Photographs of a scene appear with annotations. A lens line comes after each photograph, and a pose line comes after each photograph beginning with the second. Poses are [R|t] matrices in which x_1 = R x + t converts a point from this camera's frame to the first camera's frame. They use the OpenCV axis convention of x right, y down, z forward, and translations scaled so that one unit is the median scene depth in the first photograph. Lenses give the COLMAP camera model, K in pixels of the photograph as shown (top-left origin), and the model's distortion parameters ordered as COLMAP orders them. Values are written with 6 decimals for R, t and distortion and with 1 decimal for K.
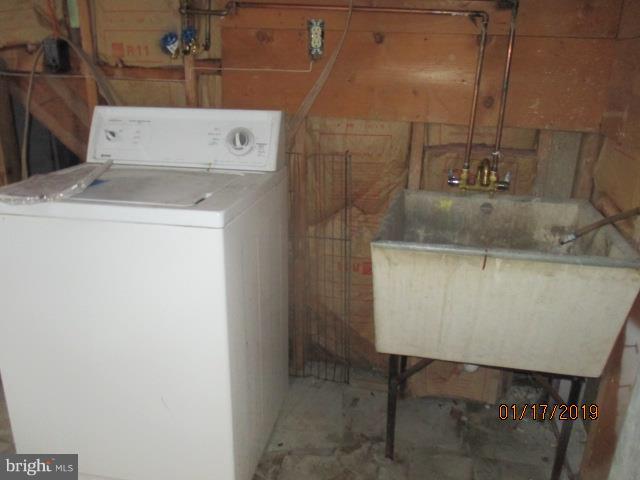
lens RADIAL K [[538.6, 0, 319.2], [0, 538.6, 234.9], [0, 0, 1]] dist [-0.002649, 0.001314]
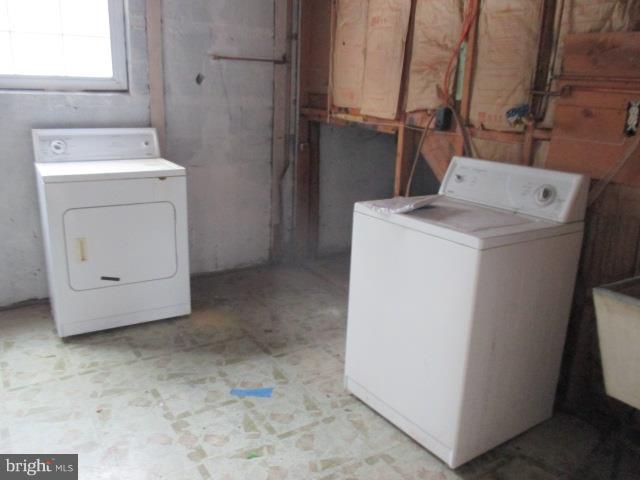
lens RADIAL K [[538.6, 0, 319.9], [0, 538.6, 241.5], [0, 0, 1]] dist [-0.002649, 0.001314]
pose [[0.714547, 0.202300, -0.669700, 0.304339], [-0.246759, 0.968633, 0.029317, 0.019713], [0.654624, 0.144306, 0.742053, -0.223942]]
